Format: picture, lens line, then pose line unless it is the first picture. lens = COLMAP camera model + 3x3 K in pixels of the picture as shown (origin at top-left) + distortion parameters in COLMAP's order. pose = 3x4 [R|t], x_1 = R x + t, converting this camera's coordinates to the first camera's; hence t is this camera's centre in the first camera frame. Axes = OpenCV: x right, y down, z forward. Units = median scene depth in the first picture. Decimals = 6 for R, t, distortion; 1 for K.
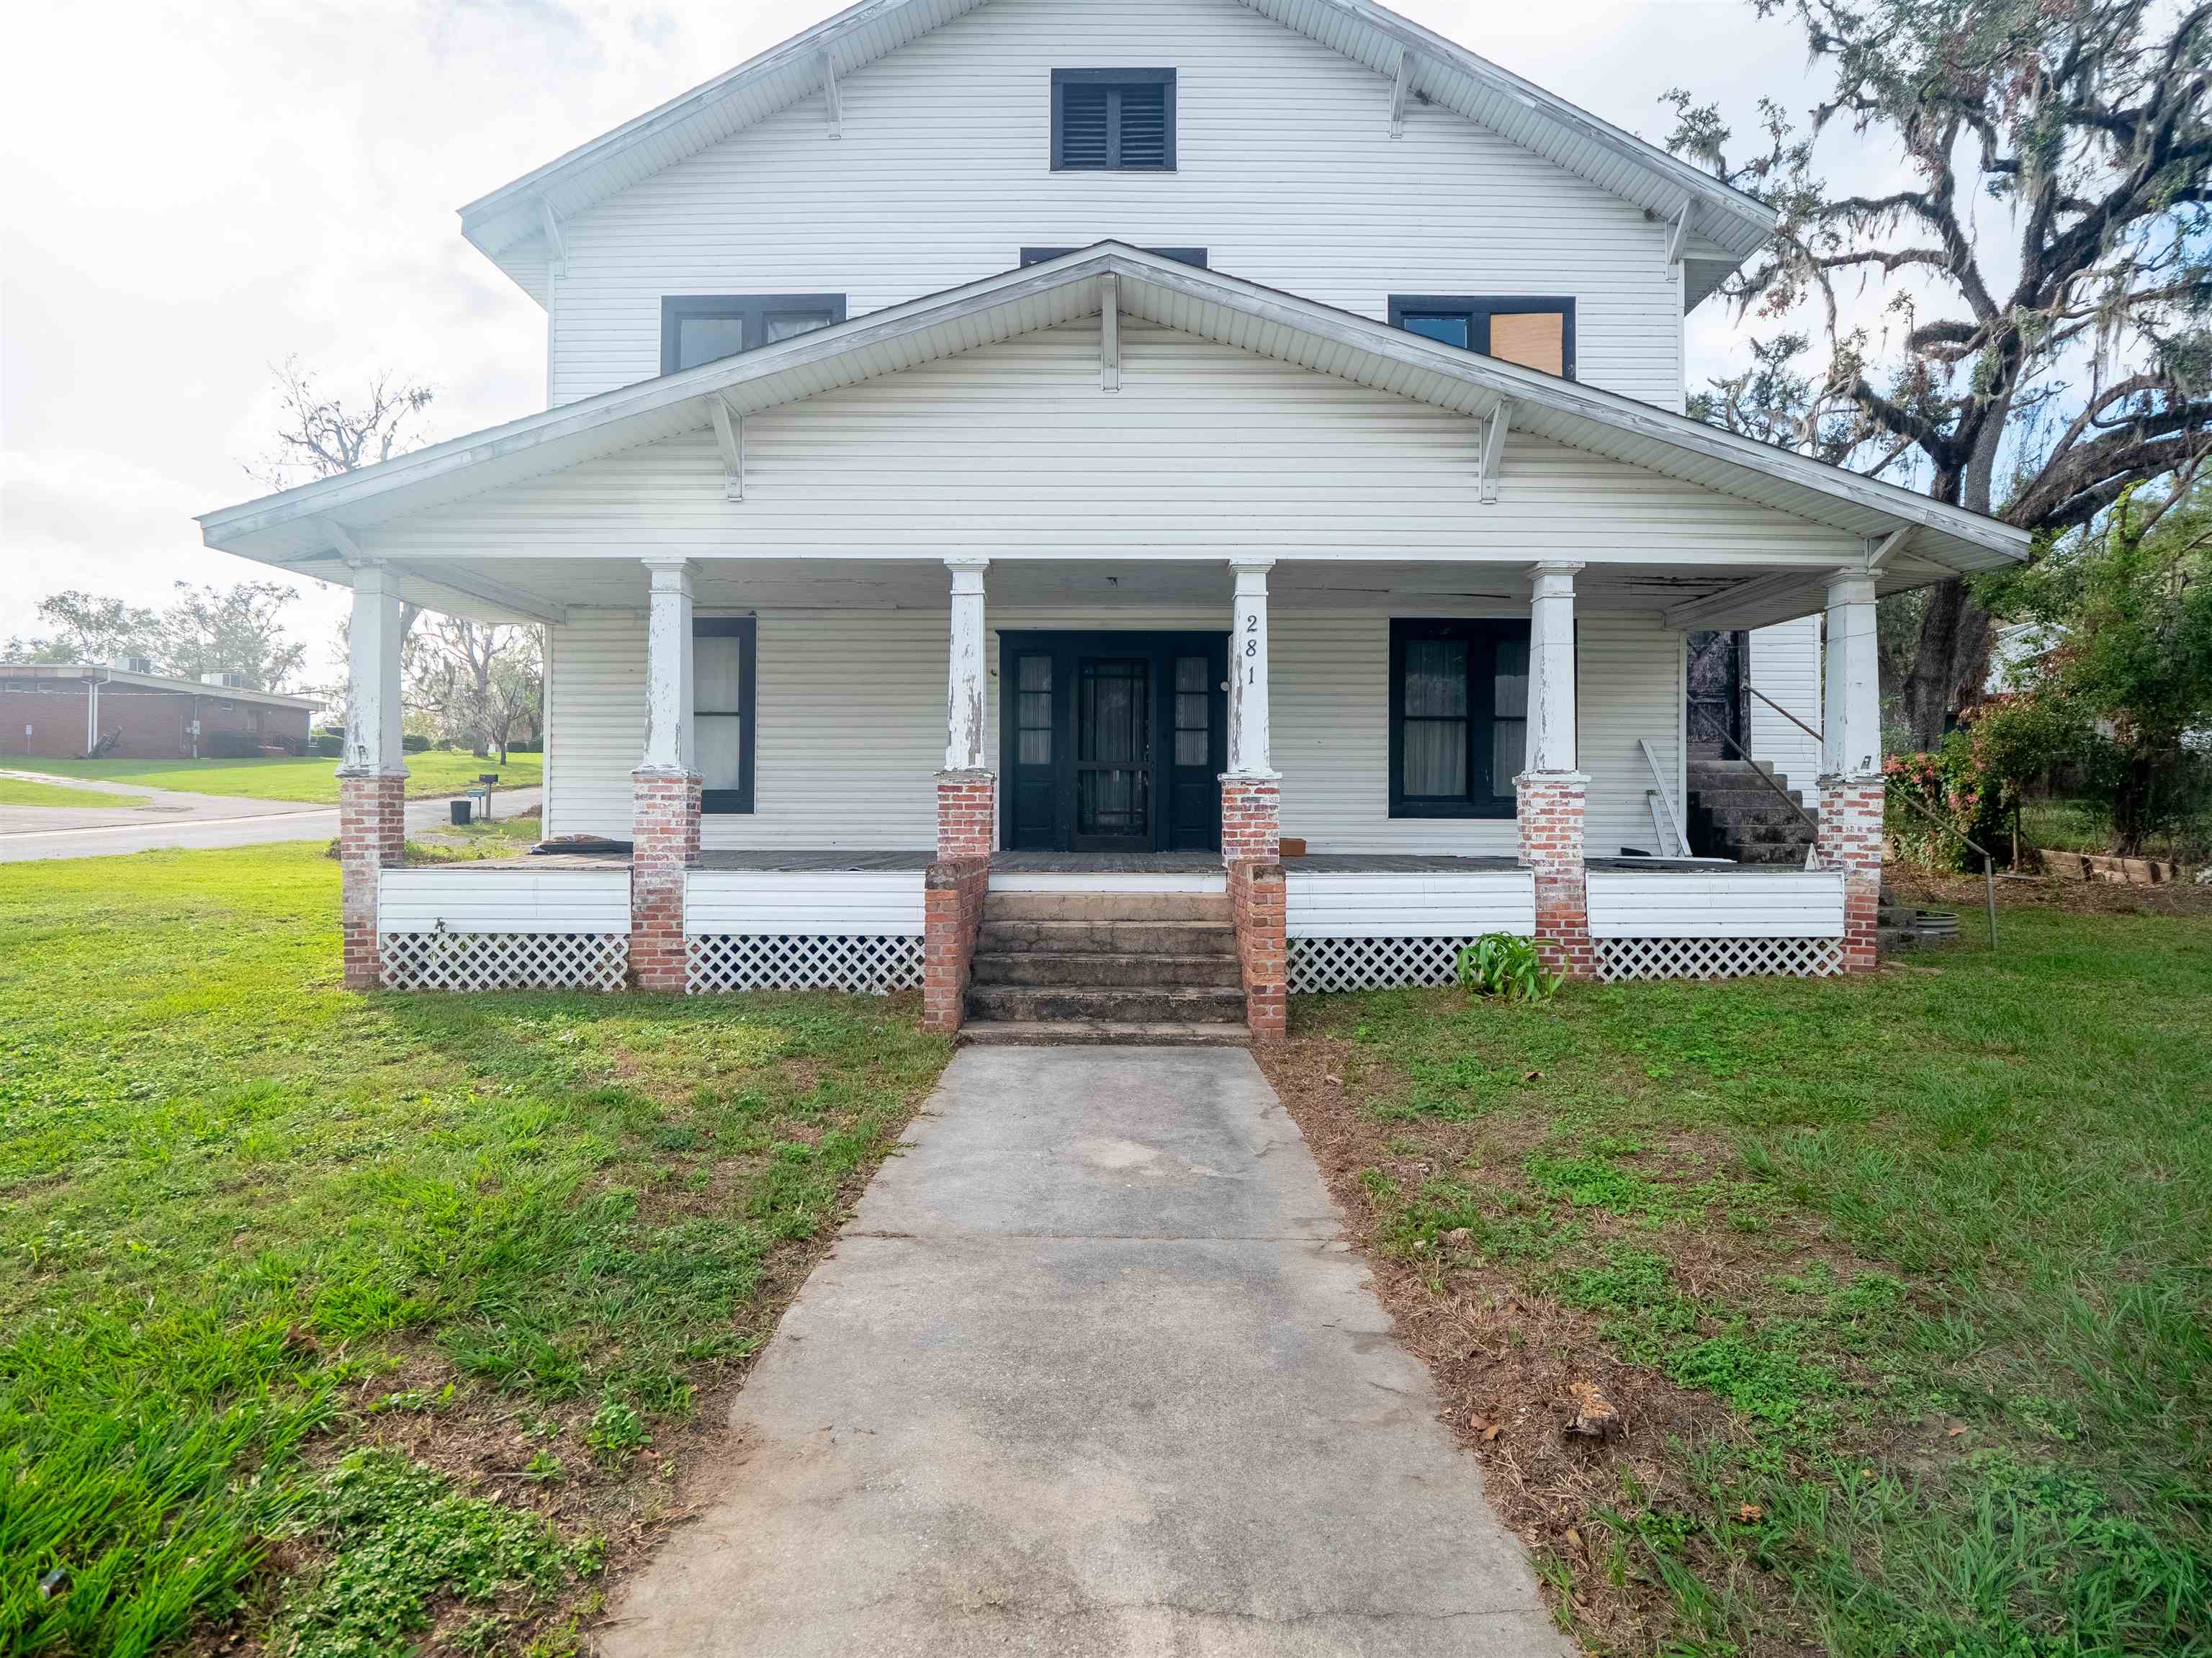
lens RADIAL K [[1088.9, 0, 1107.2], [0, 1088.9, 826.1], [0, 0, 1]] dist [-0.007345, -0.005088]
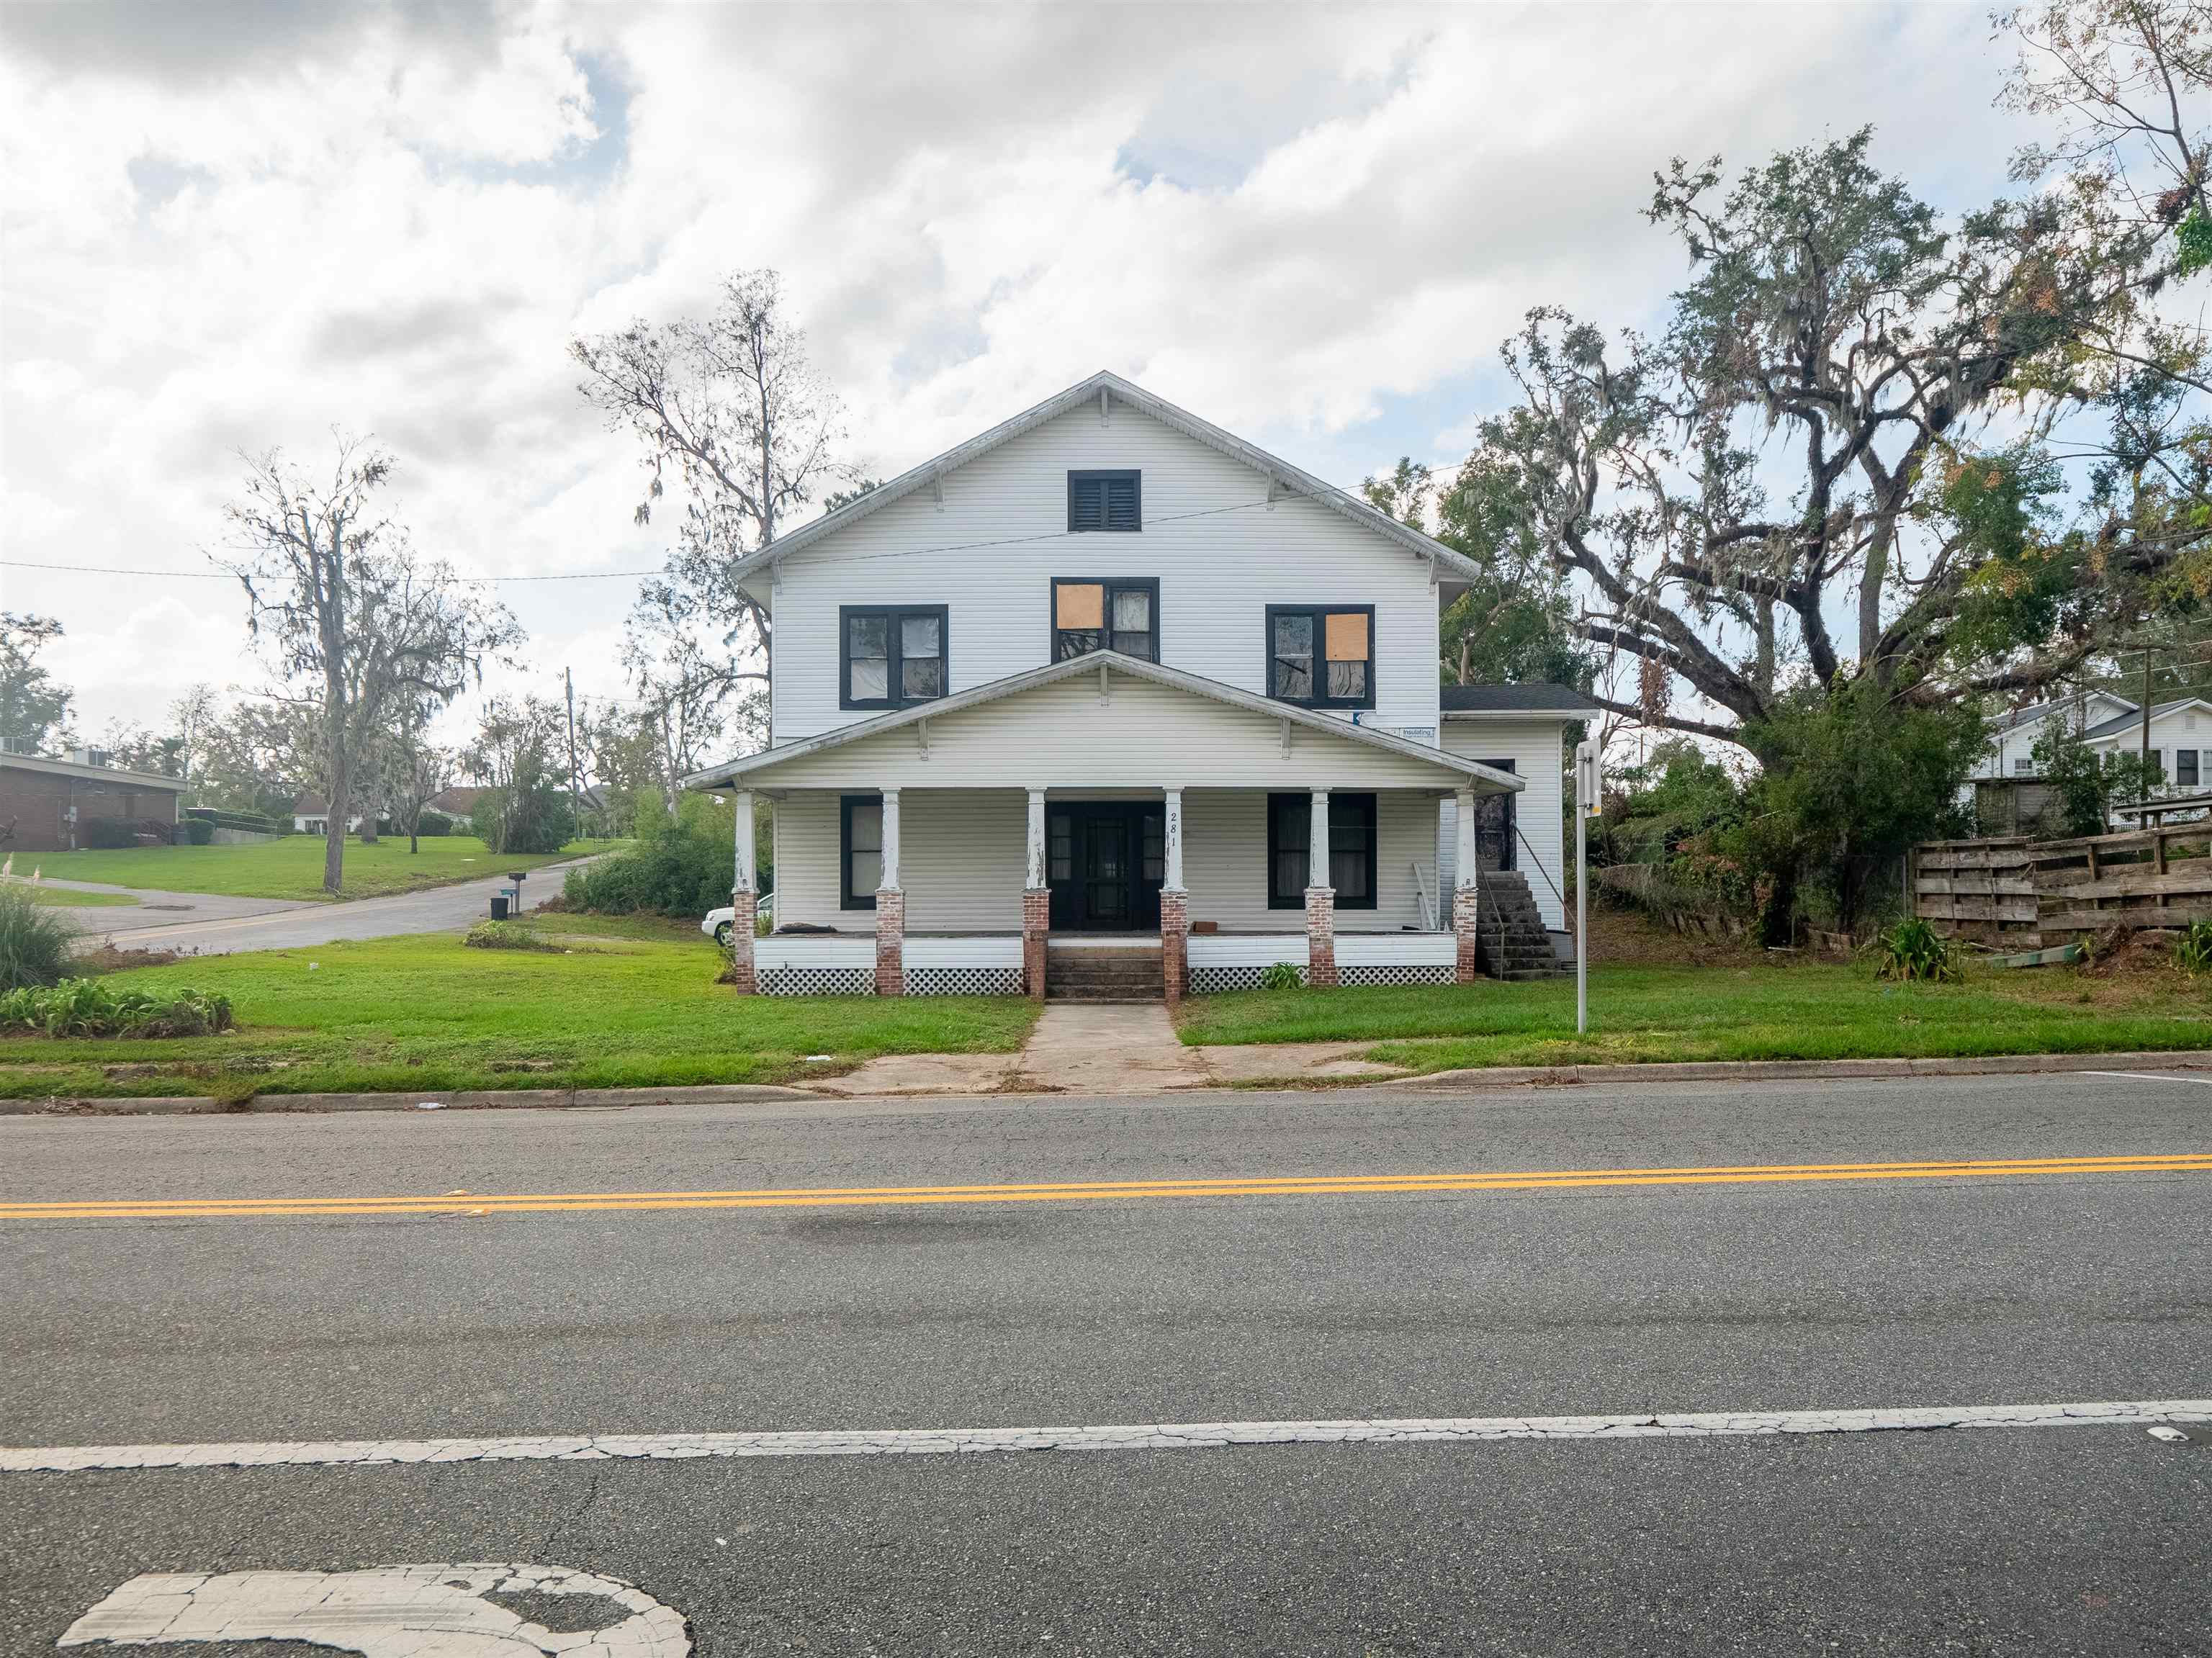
lens RADIAL K [[1519.4, 0, 1106.0], [0, 1519.4, 829.0], [0, 0, 1]] dist [0.002947, 0.001744]
pose [[0.999957, -0.007089, 0.006043, -0.014236], [0.007432, 0.998236, -0.058904, 0.006736], [-0.005615, 0.058946, 0.998245, -1.890728]]
